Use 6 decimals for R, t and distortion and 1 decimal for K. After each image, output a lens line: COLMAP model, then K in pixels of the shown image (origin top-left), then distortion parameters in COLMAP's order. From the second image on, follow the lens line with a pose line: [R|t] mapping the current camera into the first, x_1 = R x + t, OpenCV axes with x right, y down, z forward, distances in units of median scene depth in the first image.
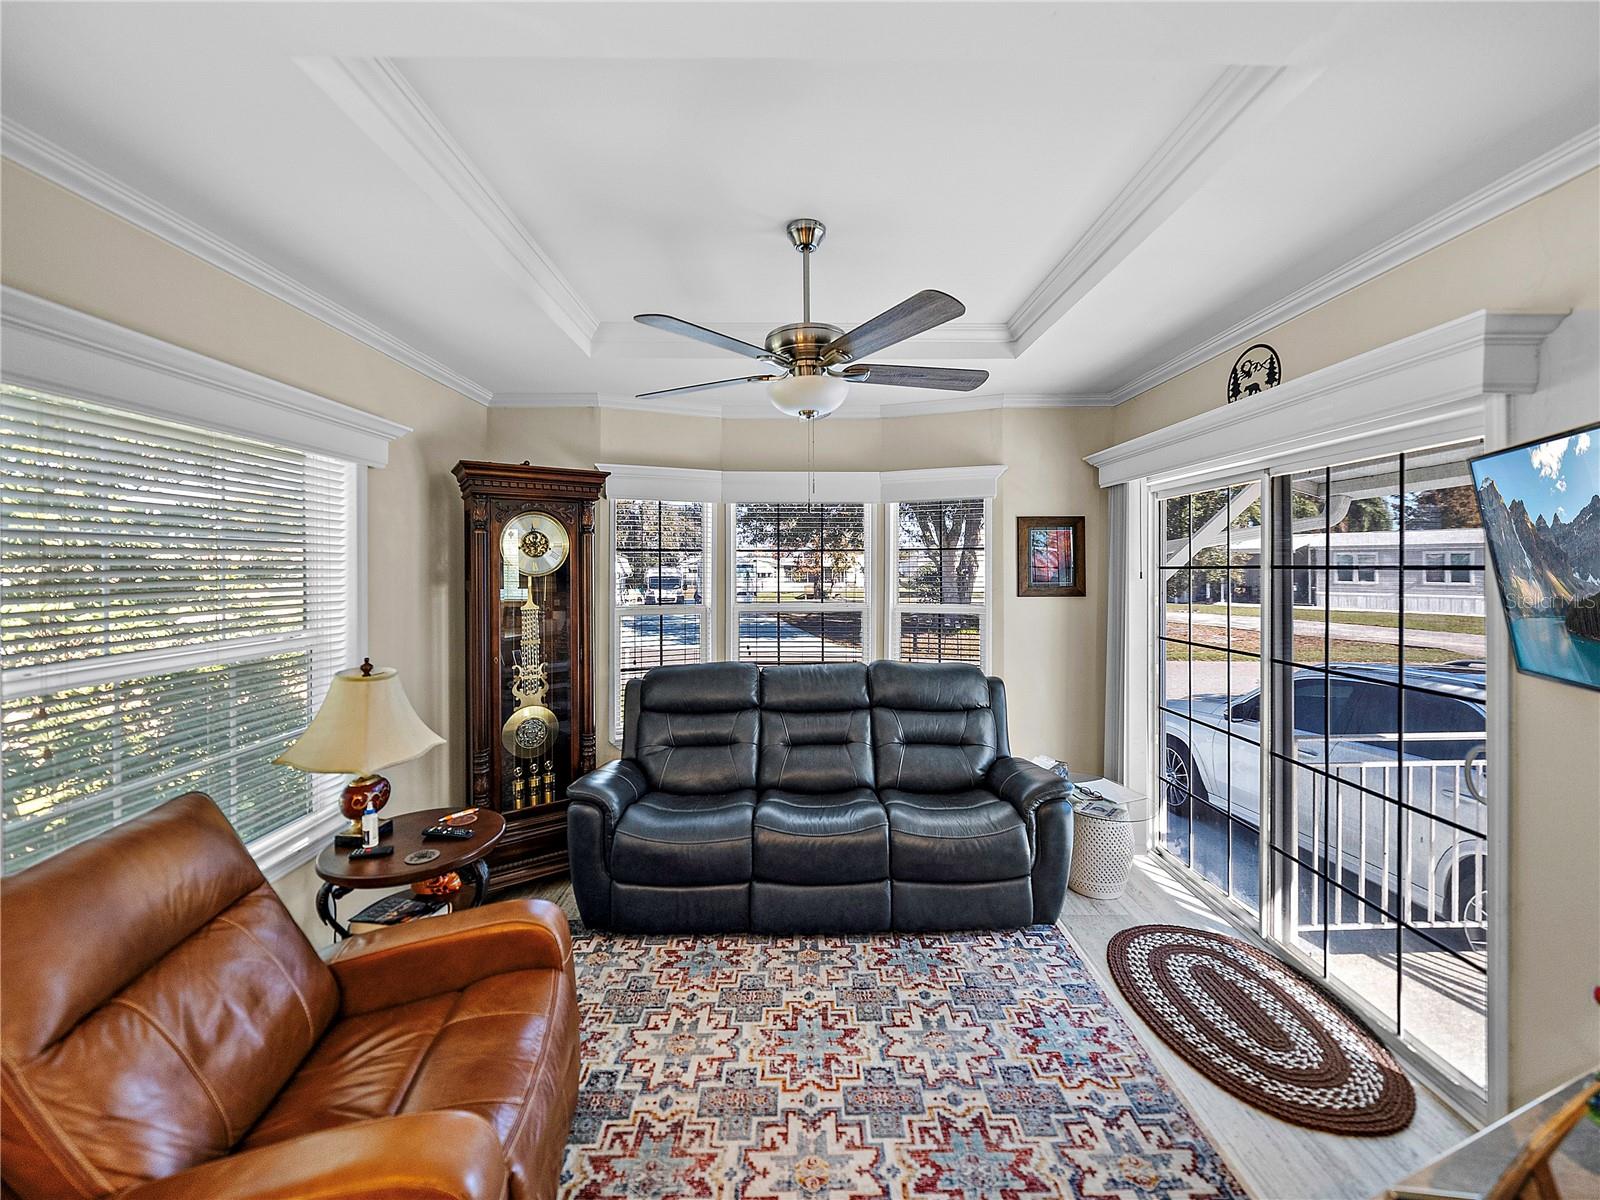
lens RADIAL K [[623.3, 0, 806.2], [0, 623.3, 568.5], [0, 0, 1]] dist [-0.004244, 0.000379]
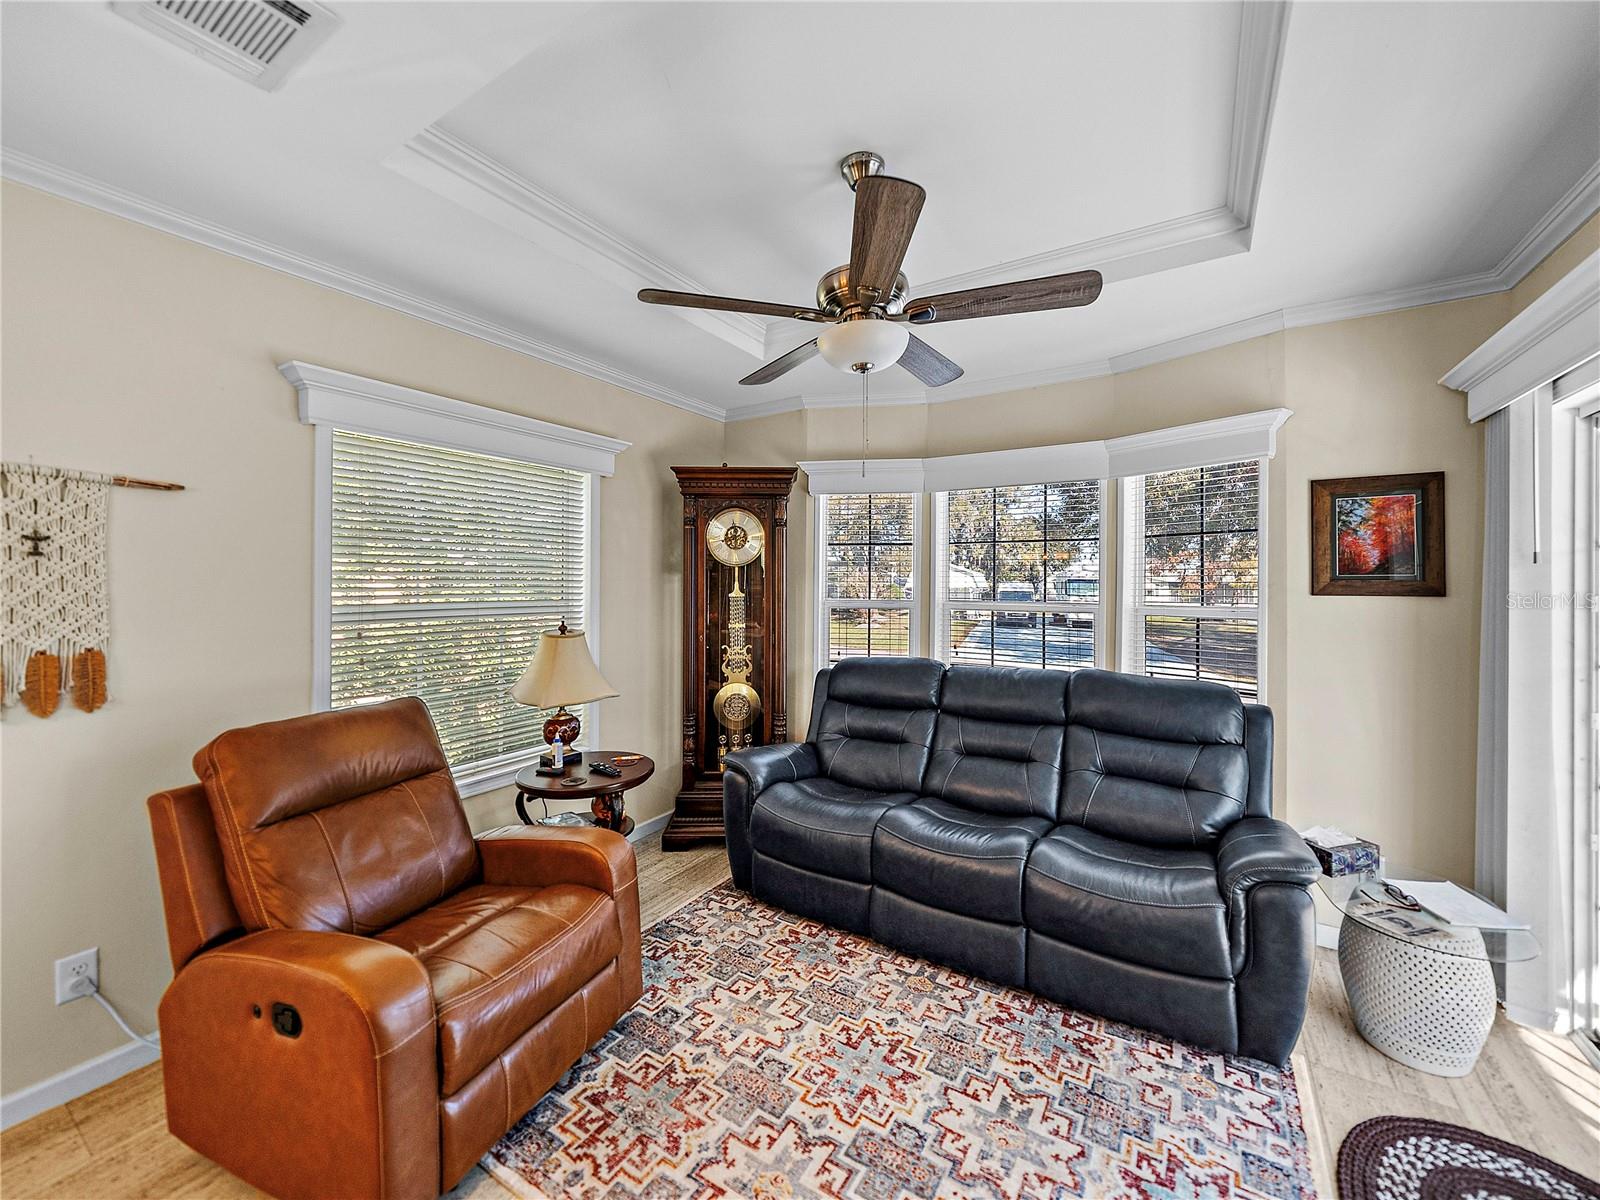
lens RADIAL K [[623.3, 0, 811.5], [0, 623.3, 579.7], [0, 0, 1]] dist [-0.004244, 0.000379]
pose [[0.844287, 0.003217, -0.535882, 0.334435], [-0.007449, 0.999956, -0.005732, 0.050647], [0.535840, 0.008831, 0.844273, 0.156108]]
